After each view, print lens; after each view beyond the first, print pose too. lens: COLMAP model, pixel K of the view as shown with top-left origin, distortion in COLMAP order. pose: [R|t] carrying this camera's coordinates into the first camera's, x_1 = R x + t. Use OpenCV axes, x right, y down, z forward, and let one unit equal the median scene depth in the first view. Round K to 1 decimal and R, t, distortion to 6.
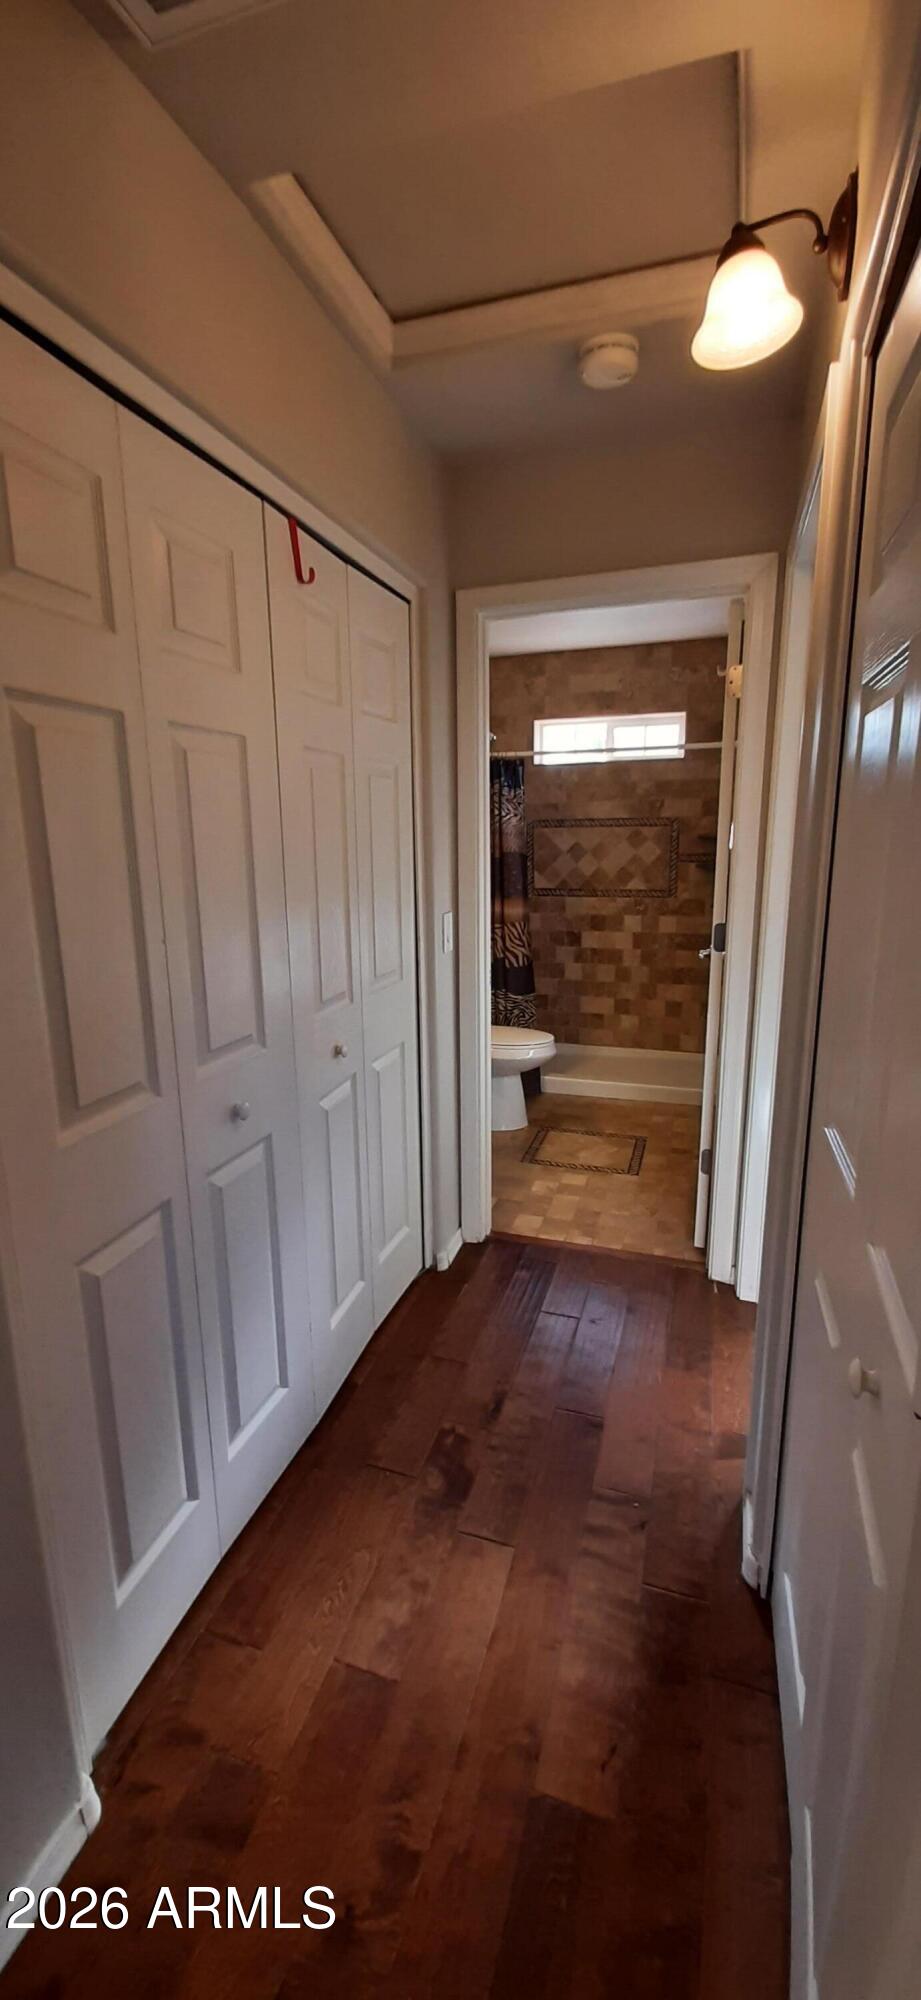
lens RADIAL K [[785.5, 0, 455.6], [0, 785.5, 1011.0], [0, 0, 1]] dist [0.009660, -0.013947]
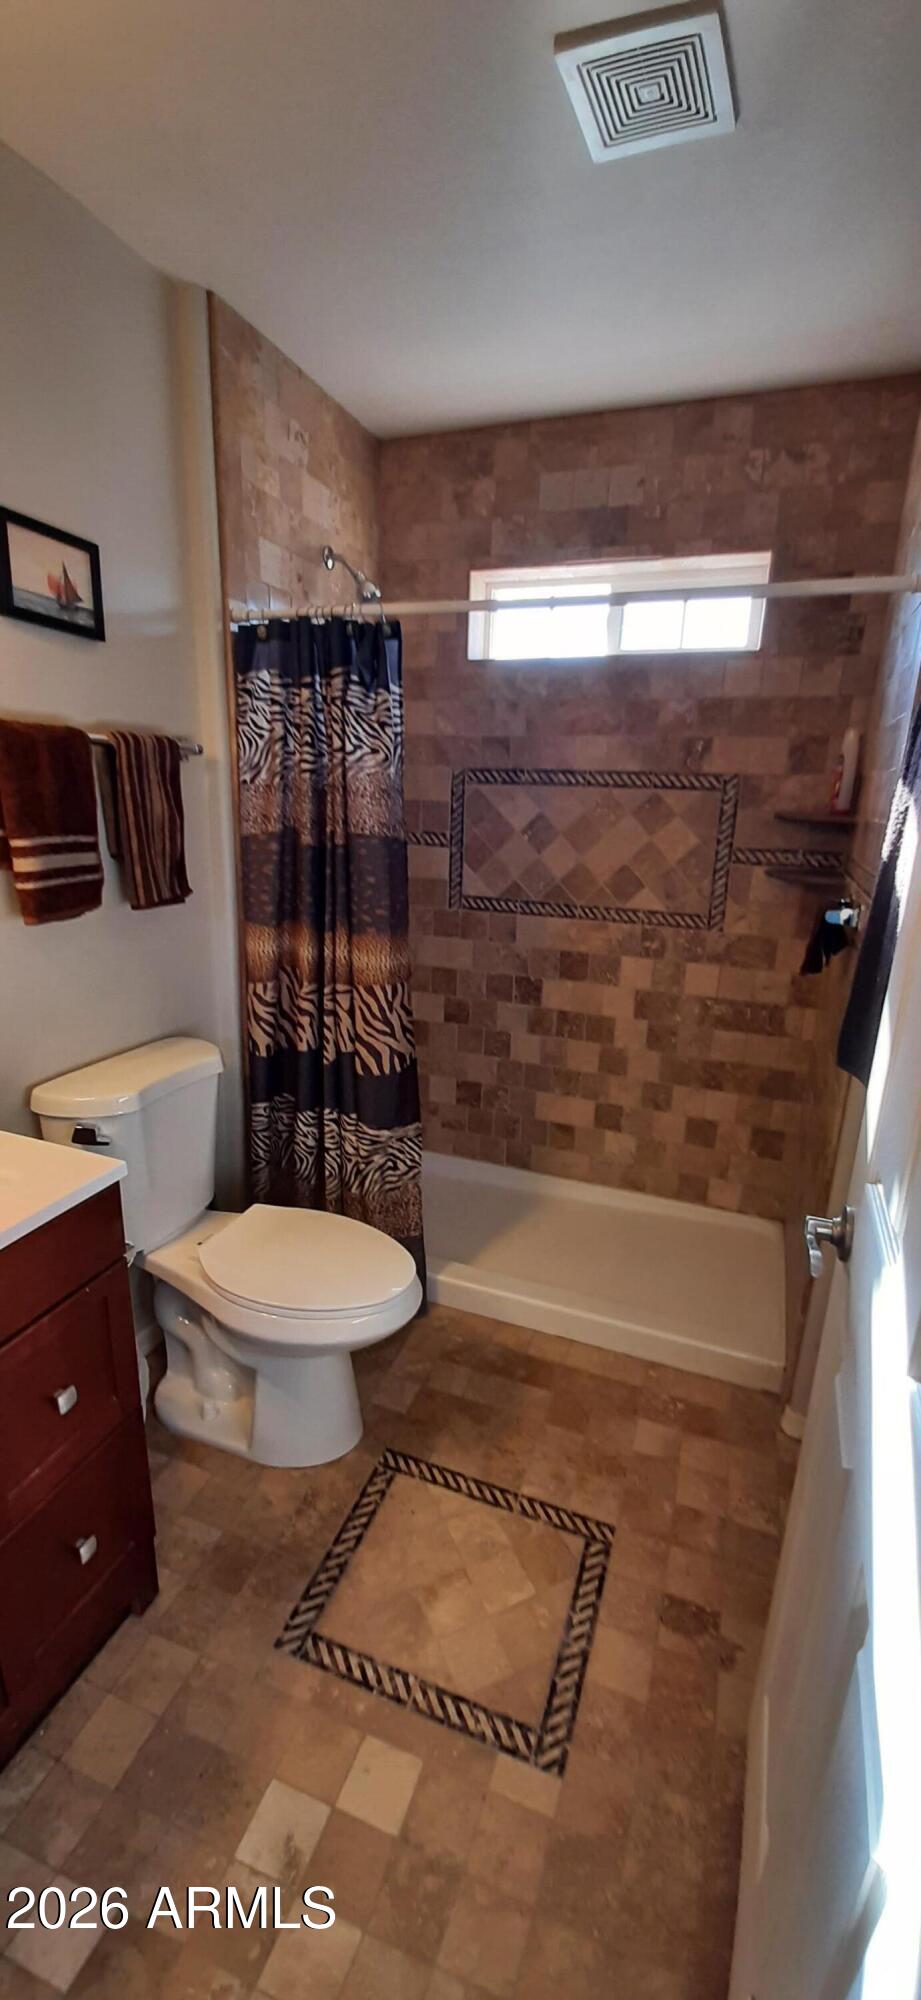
lens RADIAL K [[794.4, 0, 455.1], [0, 794.4, 1024.8], [0, 0, 1]] dist [0.016249, -0.013909]
pose [[0.997984, 0.055091, -0.031512, 0.122208], [-0.052766, 0.996125, 0.070364, -0.108592], [0.035266, -0.068559, 0.997024, 0.456289]]
